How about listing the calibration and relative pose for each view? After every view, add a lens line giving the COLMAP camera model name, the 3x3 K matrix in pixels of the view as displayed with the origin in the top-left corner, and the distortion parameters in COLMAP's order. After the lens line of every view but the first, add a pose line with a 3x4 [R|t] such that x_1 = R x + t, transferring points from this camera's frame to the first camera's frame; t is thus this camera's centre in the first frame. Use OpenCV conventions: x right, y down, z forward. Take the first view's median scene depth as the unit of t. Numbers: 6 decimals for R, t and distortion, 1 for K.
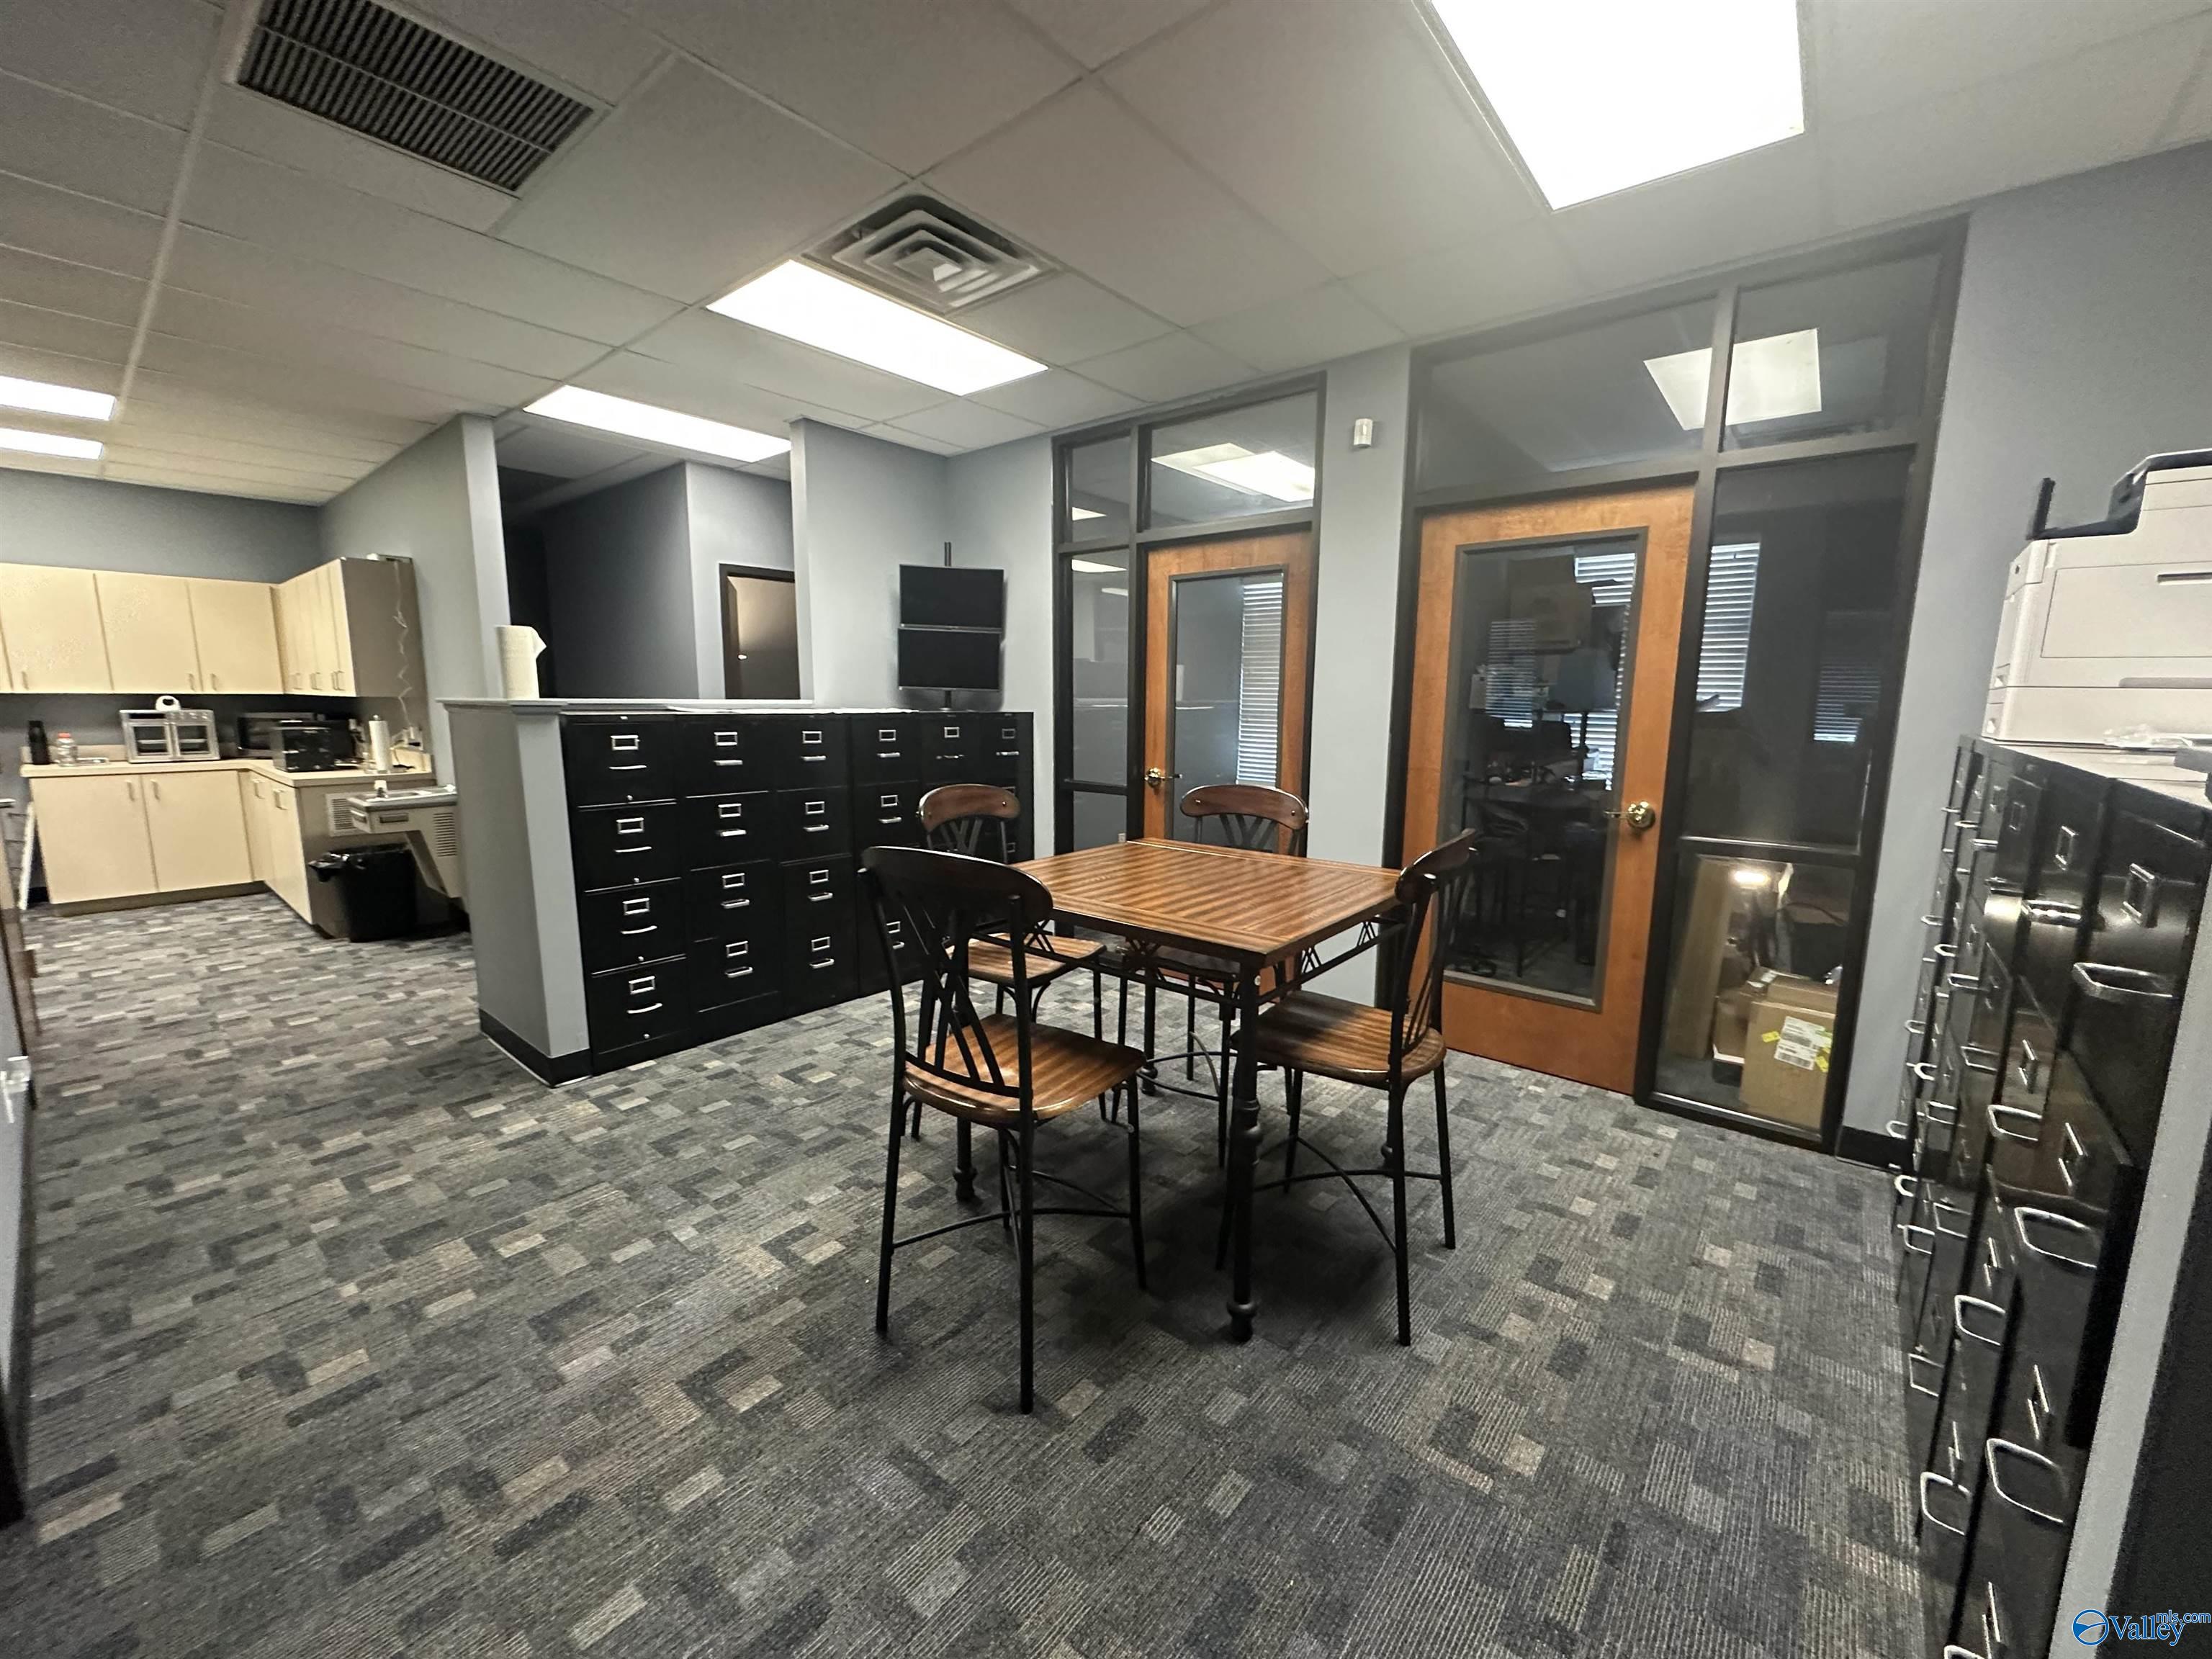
lens RADIAL K [[882.0, 0, 1106.0], [0, 882.0, 829.5], [0, 0, 1]] dist [0.000167, 0.000146]
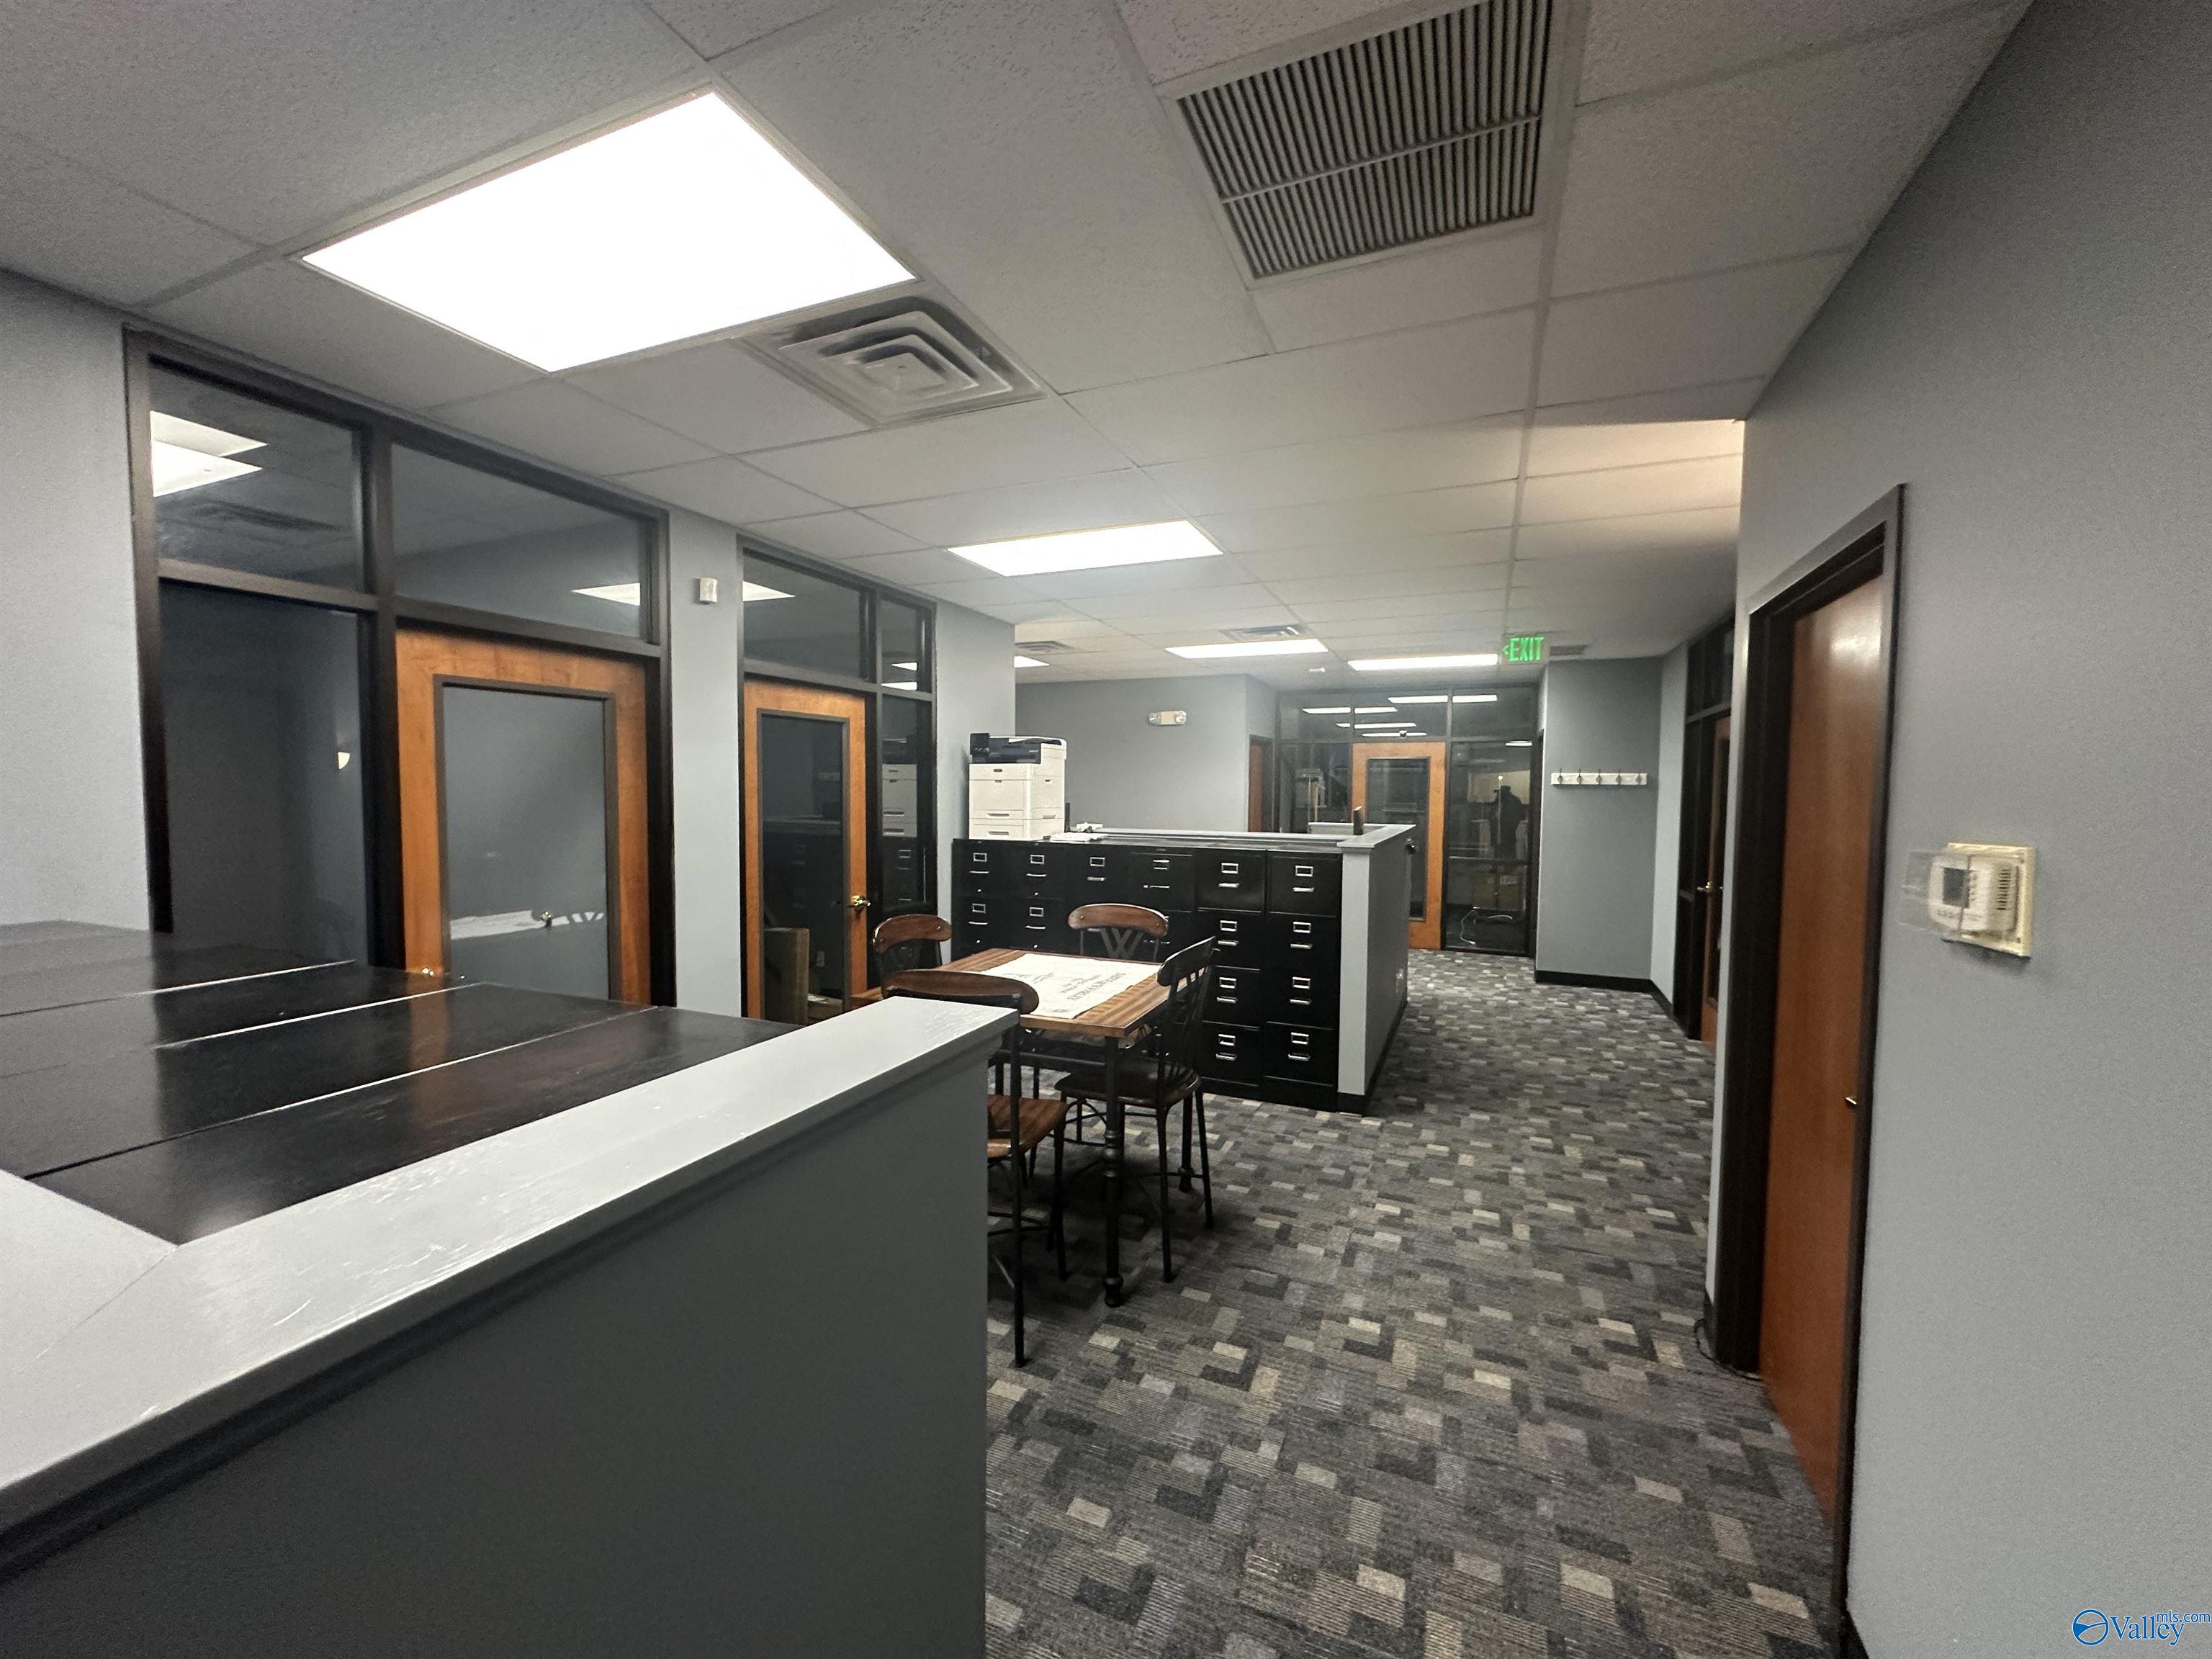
lens RADIAL K [[882.0, 0, 1106.0], [0, 882.0, 829.5], [0, 0, 1]] dist [0.000167, 0.000146]
pose [[-0.287706, -0.055761, 0.956094, -1.674903], [0.131303, 0.986580, 0.097050, -0.403992], [-0.948675, 0.153460, -0.276523, 1.719073]]
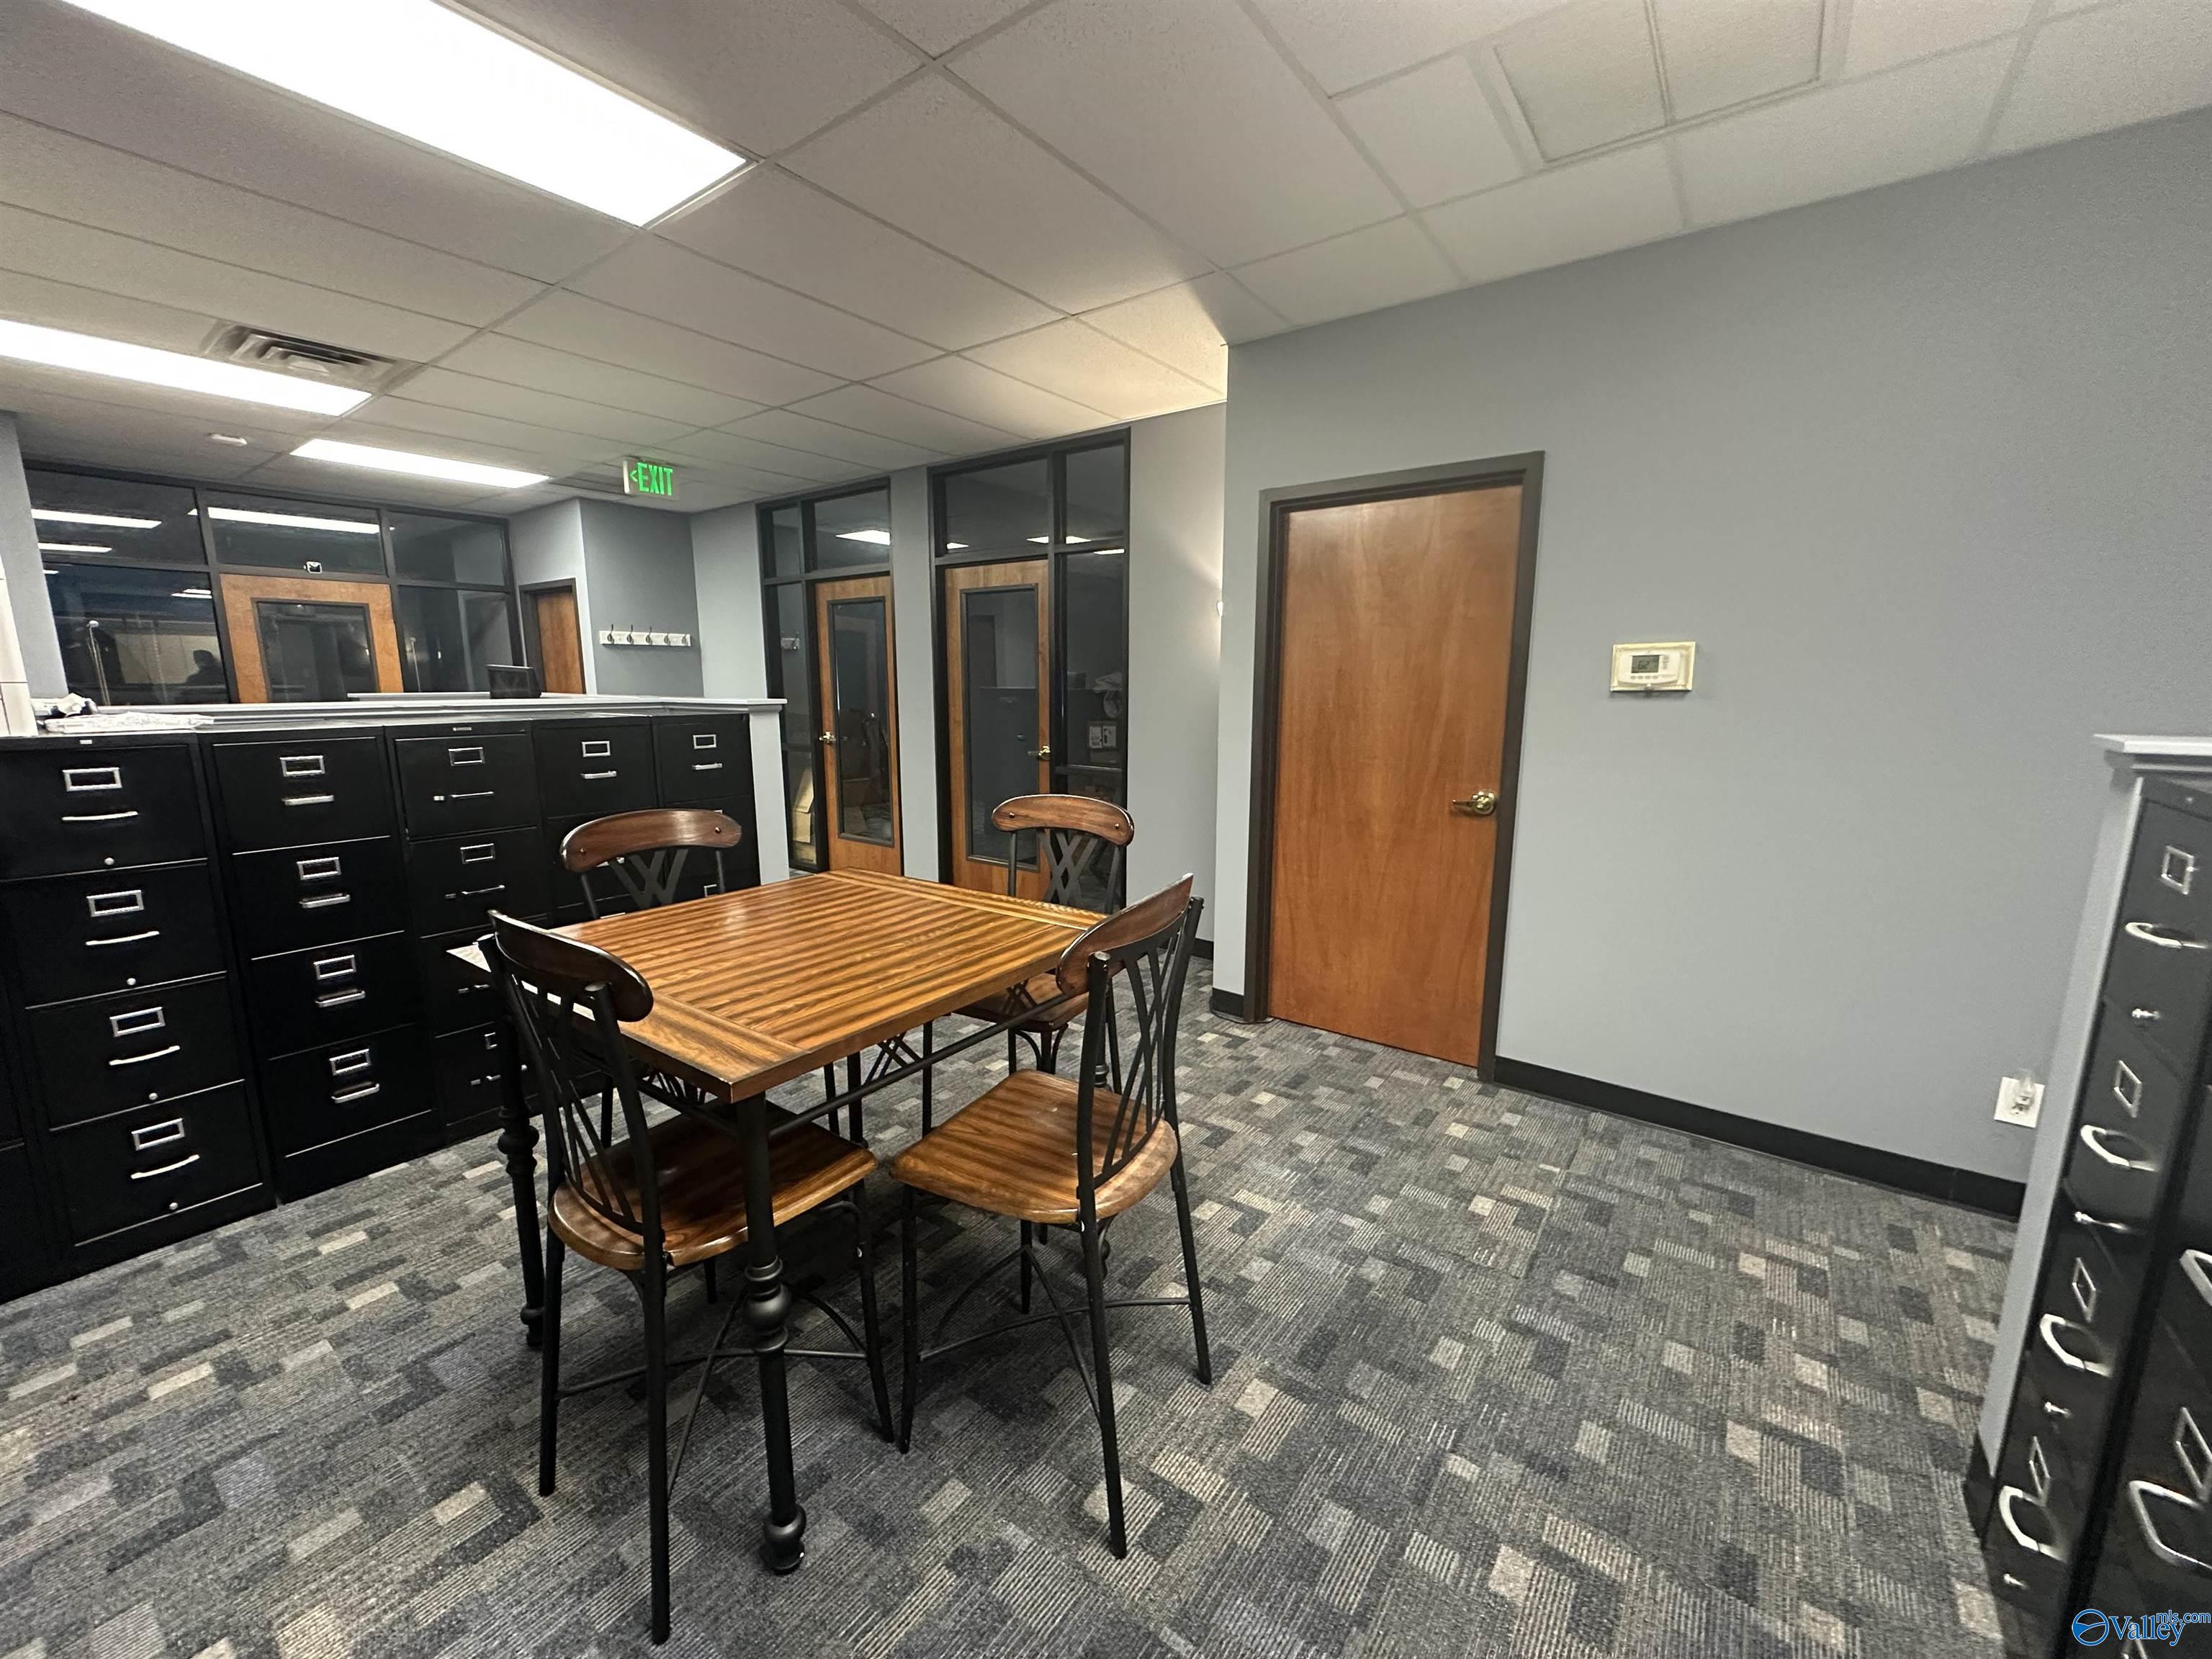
lens RADIAL K [[882.0, 0, 1106.0], [0, 882.0, 829.5], [0, 0, 1]] dist [0.000167, 0.000146]
pose [[-0.998527, -0.000904, -0.054249, -0.168344], [-0.017988, 0.948827, 0.315285, -0.393903], [0.051188, 0.315796, -0.947445, 2.369424]]
